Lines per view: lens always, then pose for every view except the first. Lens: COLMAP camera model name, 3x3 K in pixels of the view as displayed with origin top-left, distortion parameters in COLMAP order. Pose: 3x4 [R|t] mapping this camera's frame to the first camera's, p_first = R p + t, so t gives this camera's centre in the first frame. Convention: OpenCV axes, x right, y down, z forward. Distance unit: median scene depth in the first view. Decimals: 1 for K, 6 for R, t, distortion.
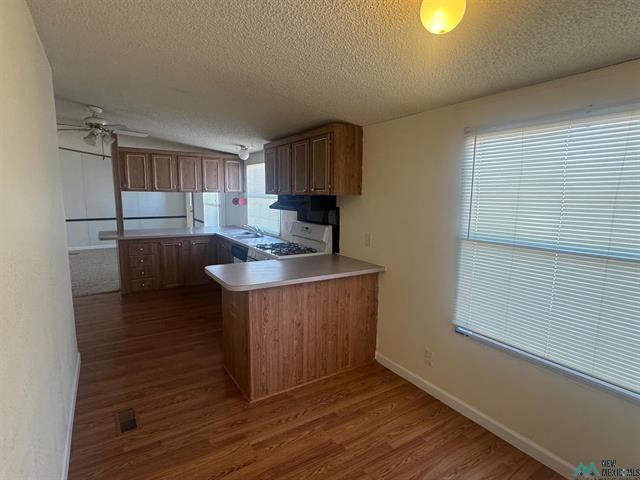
lens RADIAL K [[337.3, 0, 318.4], [0, 337.3, 245.0], [0, 0, 1]] dist [-0.007790, -0.000335]
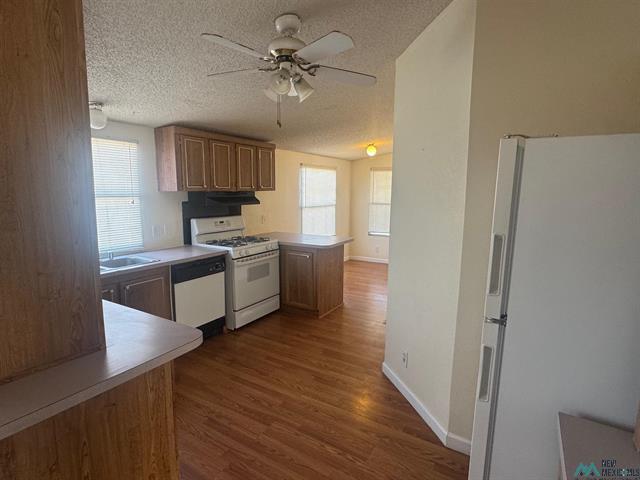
lens RADIAL K [[337.3, 0, 323.6], [0, 337.3, 242.0], [0, 0, 1]] dist [-0.007790, -0.000335]
pose [[-0.451677, -0.154345, 0.878730, -1.185649], [0.117185, 0.966126, 0.229930, -0.207392], [-0.884452, 0.206828, -0.418290, 1.239131]]
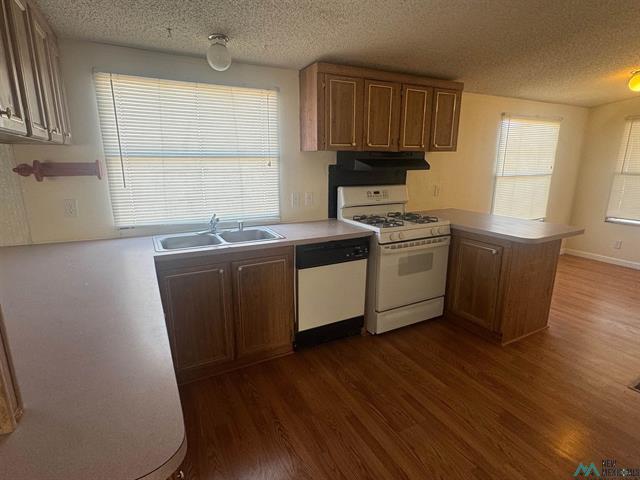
lens RADIAL K [[337.3, 0, 319.1], [0, 337.3, 240.9], [0, 0, 1]] dist [-0.007790, -0.000335]
pose [[0.084022, -0.253502, 0.963679, -0.921061], [0.147884, 0.959561, 0.239525, -0.163875], [-0.985429, 0.122388, 0.118113, 1.115299]]
